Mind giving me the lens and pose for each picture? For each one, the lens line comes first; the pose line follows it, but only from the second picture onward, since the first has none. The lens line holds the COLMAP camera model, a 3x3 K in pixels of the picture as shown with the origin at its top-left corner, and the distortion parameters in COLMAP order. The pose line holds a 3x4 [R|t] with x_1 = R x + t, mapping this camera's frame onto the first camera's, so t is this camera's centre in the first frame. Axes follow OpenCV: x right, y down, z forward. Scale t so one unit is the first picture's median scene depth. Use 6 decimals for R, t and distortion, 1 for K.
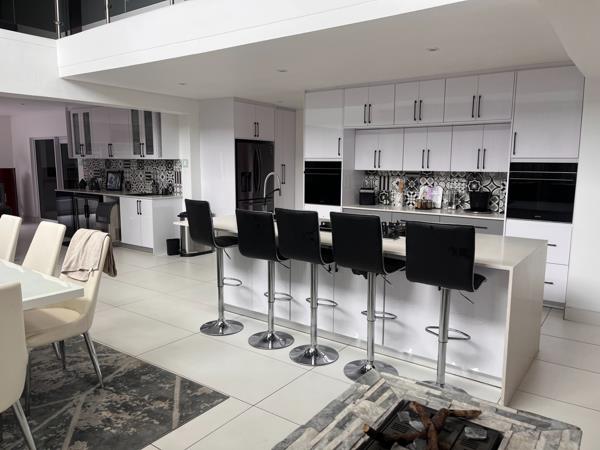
lens RADIAL K [[455.4, 0, 301.0], [0, 455.4, 222.5], [0, 0, 1]] dist [0.052707, -0.045785]
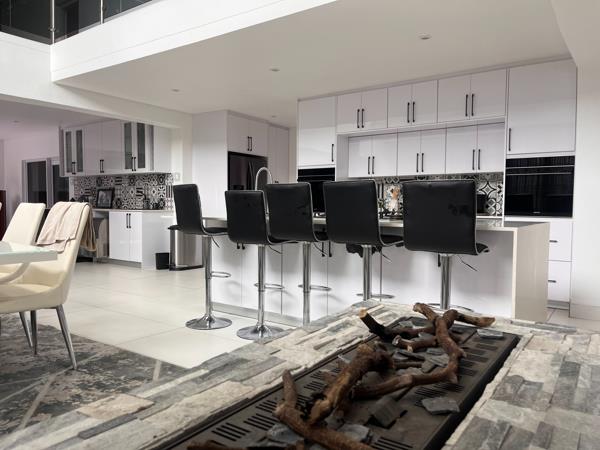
lens RADIAL K [[455.4, 0, 299.0], [0, 455.4, 222.3], [0, 0, 1]] dist [0.052707, -0.045785]
pose [[0.999969, 0.000283, 0.007912, 0.004084], [0.000463, 0.995559, -0.094137, 0.098082], [-0.007904, 0.094138, 0.995528, 0.036966]]
